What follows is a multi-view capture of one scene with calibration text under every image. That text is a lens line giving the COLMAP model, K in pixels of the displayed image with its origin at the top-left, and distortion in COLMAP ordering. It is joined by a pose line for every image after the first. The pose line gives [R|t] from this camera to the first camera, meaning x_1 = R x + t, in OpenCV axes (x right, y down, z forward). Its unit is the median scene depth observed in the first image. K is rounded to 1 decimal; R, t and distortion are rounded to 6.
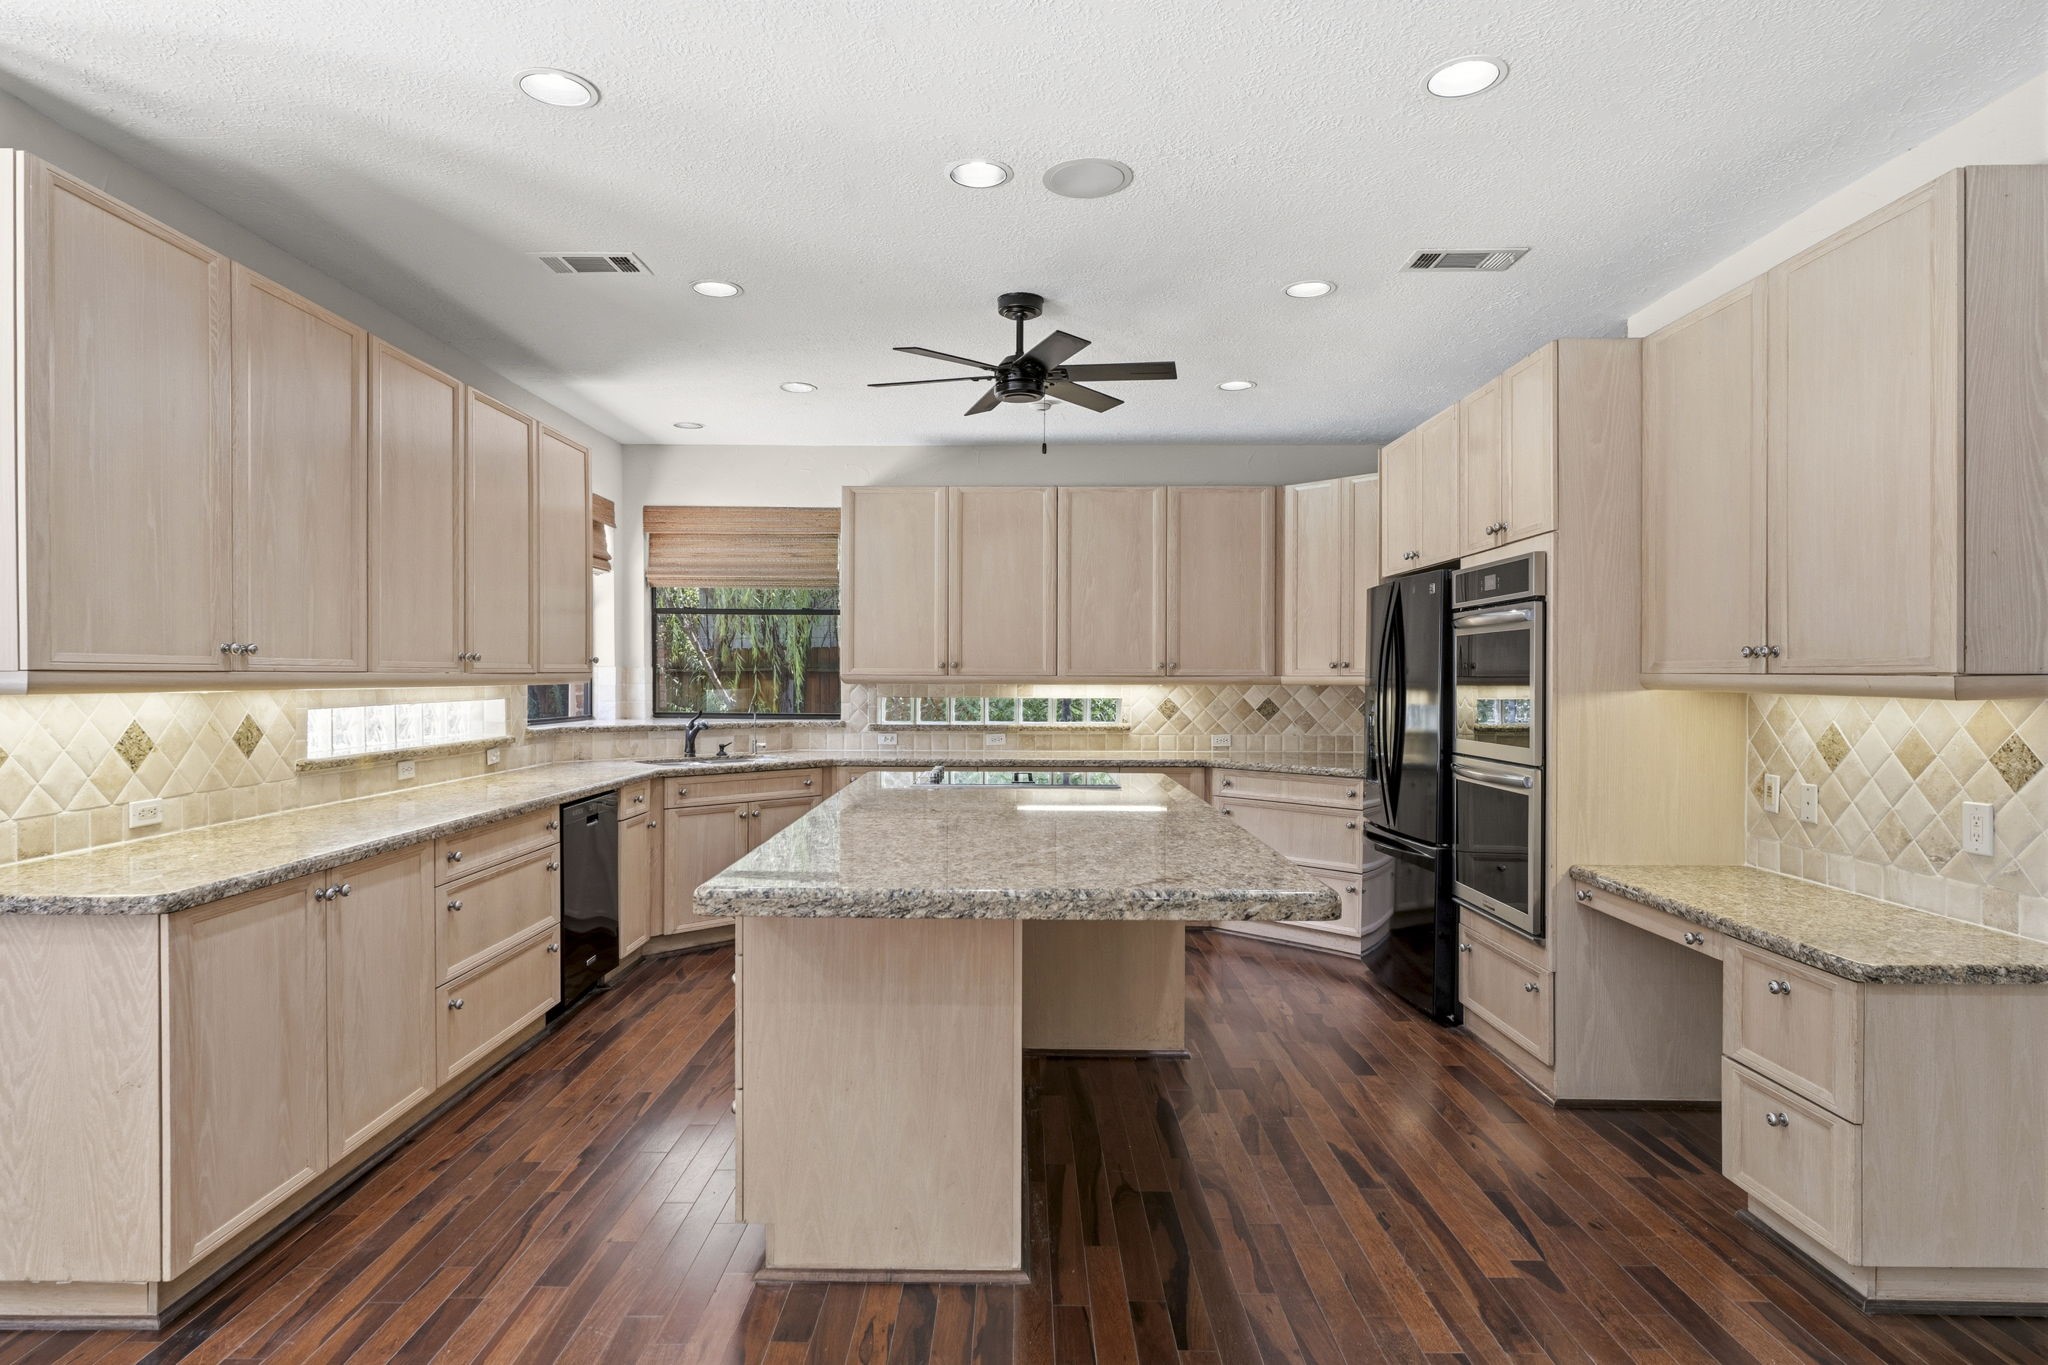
lens RADIAL K [[1124.2, 0, 1020.7], [0, 1124.2, 673.5], [0, 0, 1]] dist [0.002198, 0.000954]
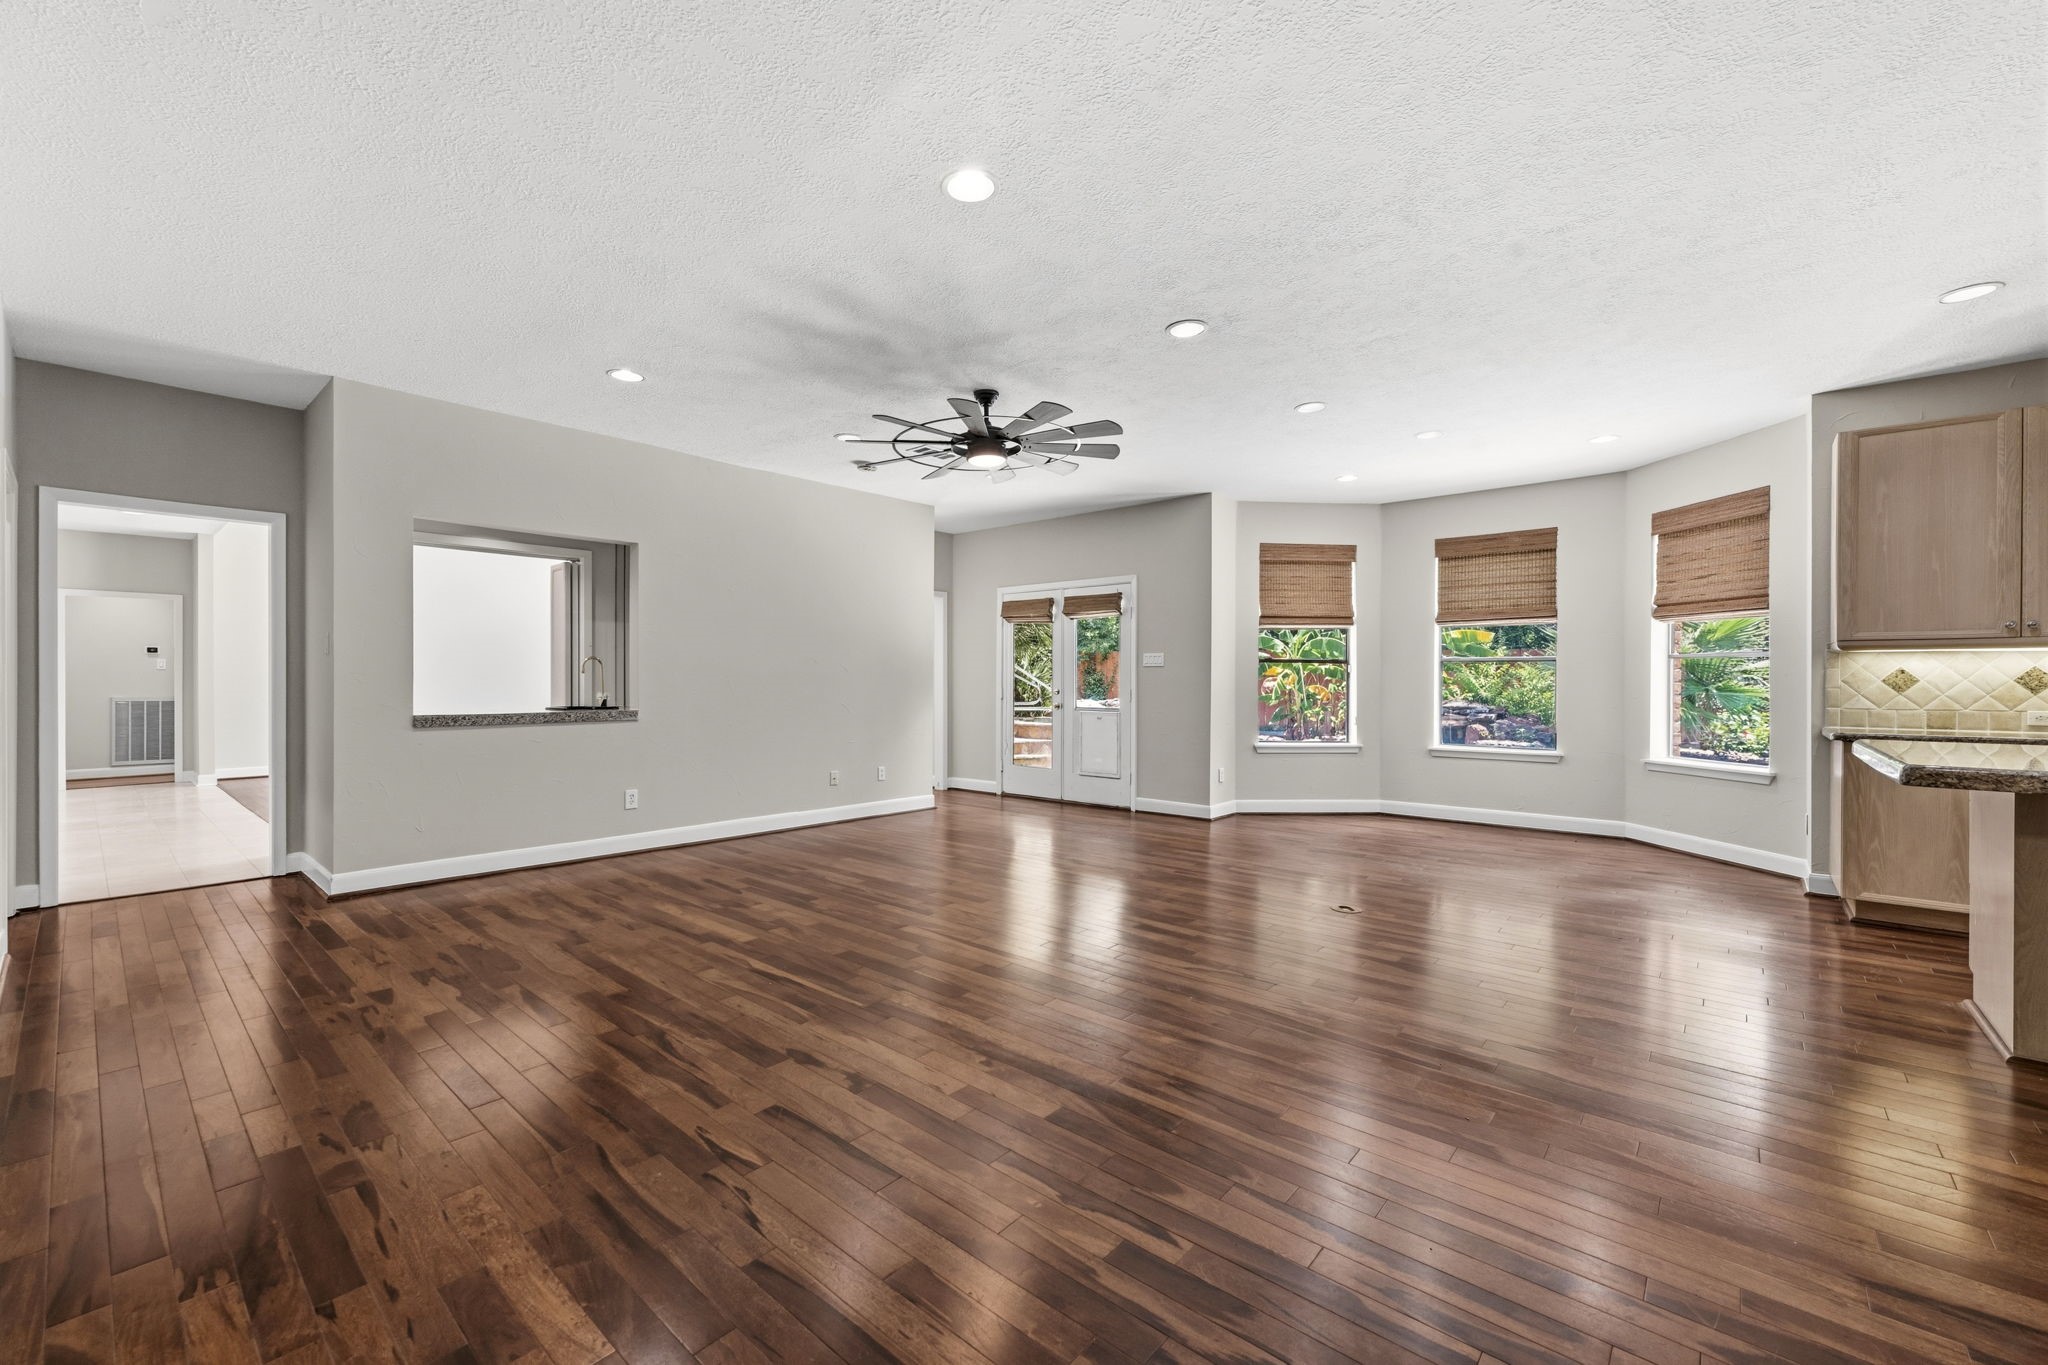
lens RADIAL K [[808.5, 0, 1014.1], [0, 808.5, 682.6], [0, 0, 1]] dist [-0.000463, -0.000194]
pose [[-0.670909, 0.000259, -0.741539, 0.604048], [-0.005401, 0.999972, 0.005235, 0.032736], [0.741520, 0.007517, -0.670889, 0.308325]]
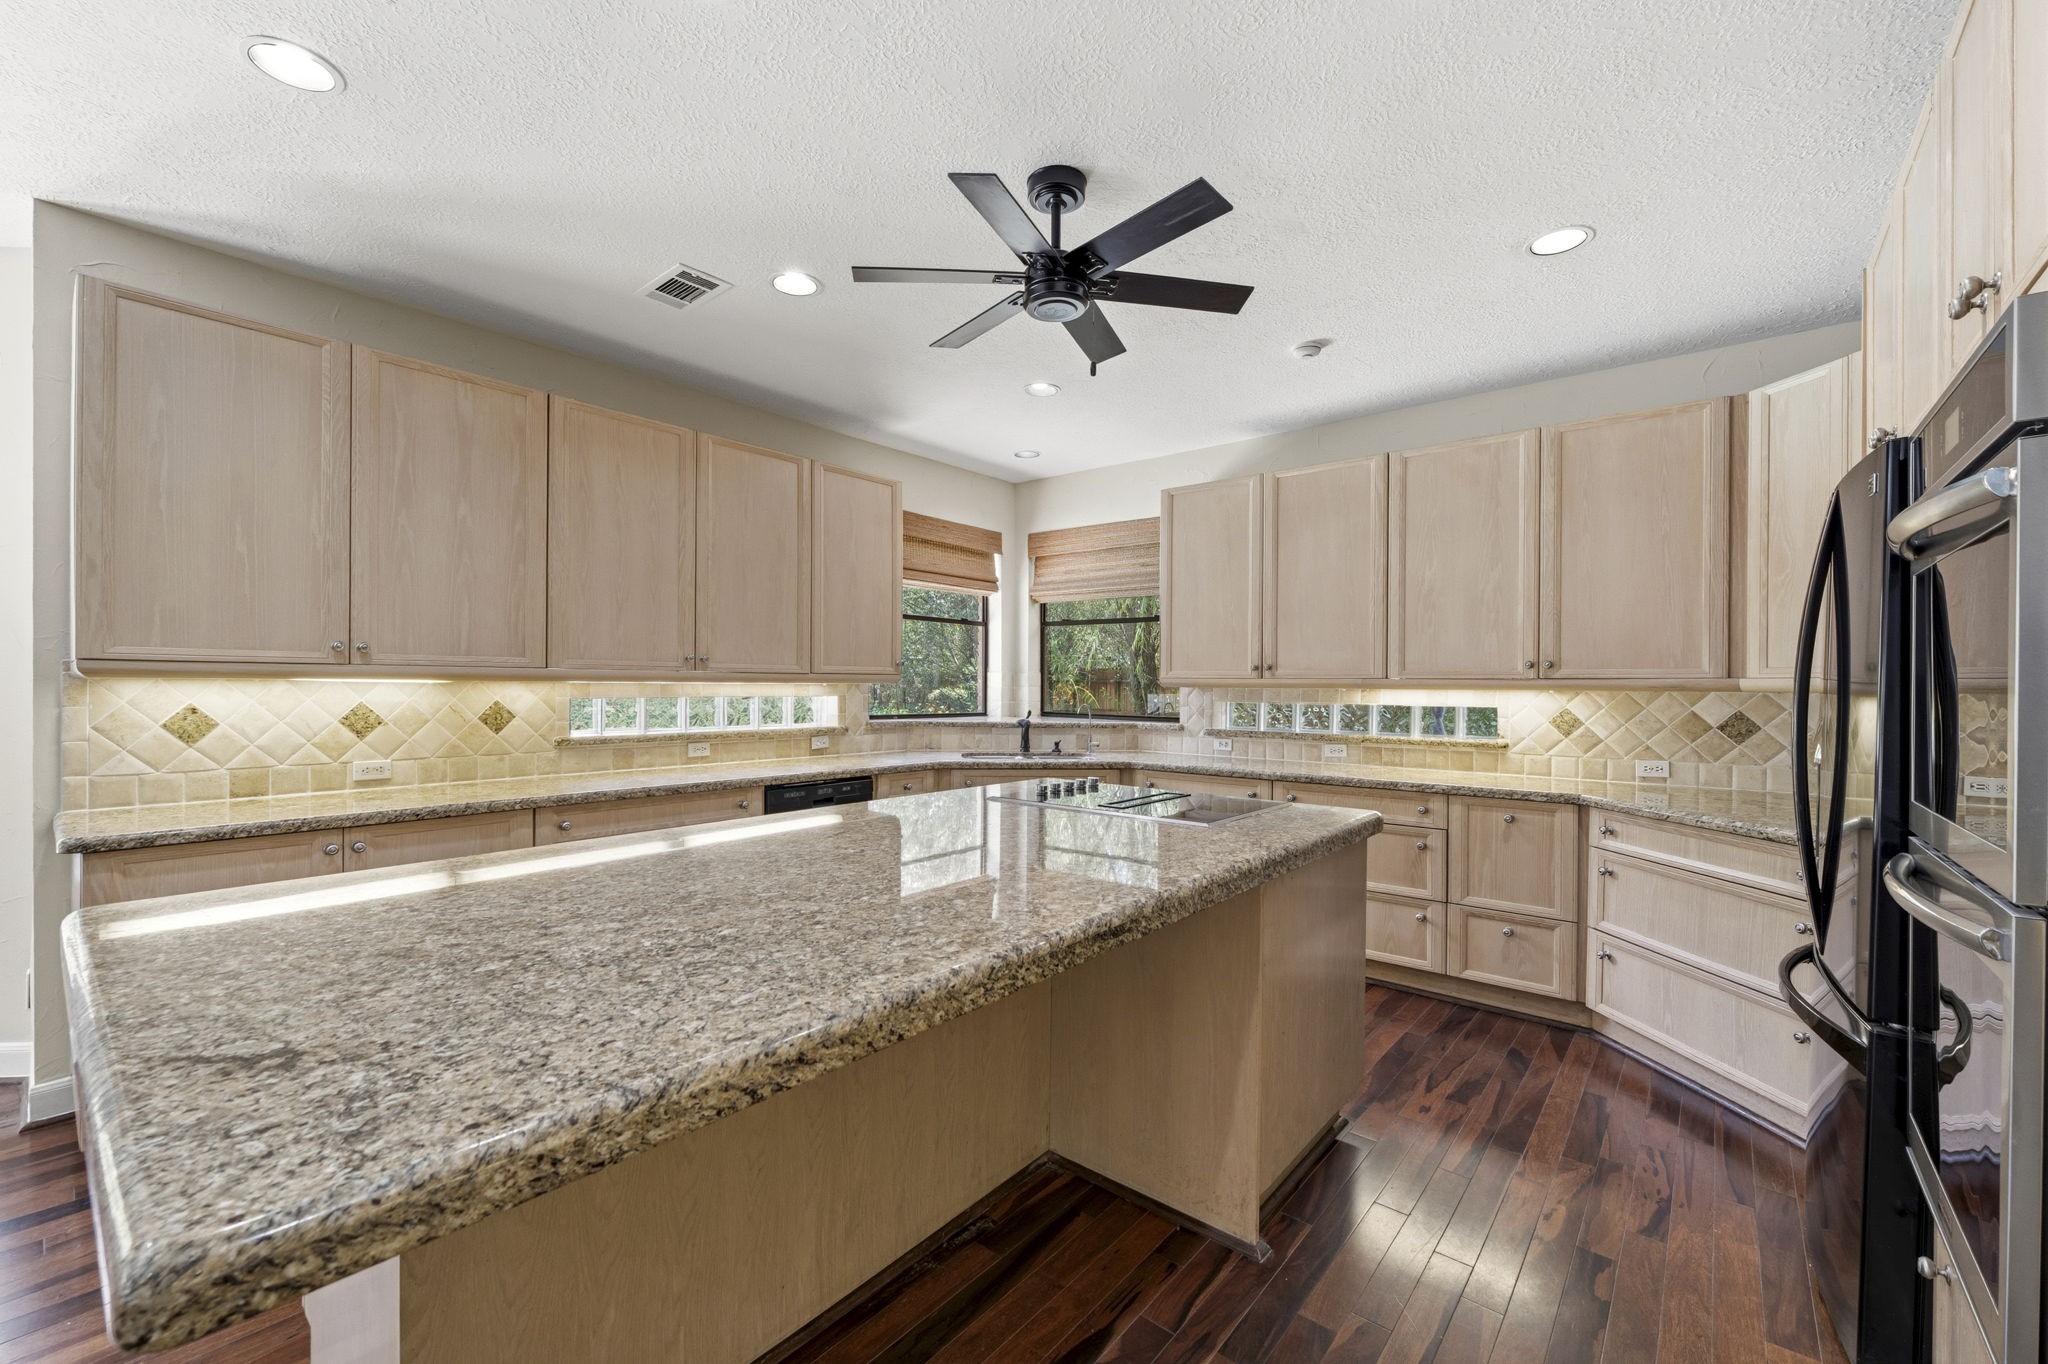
lens RADIAL K [[834.3, 0, 1024.0], [0, 834.3, 682.0], [0, 0, 1]] dist [-0.000234, 0.000045]
pose [[0.764181, 0.000302, -0.645002, 0.226851], [-0.004434, 0.999979, -0.004785, 0.008818], [0.644987, 0.006517, 0.764166, 0.351632]]
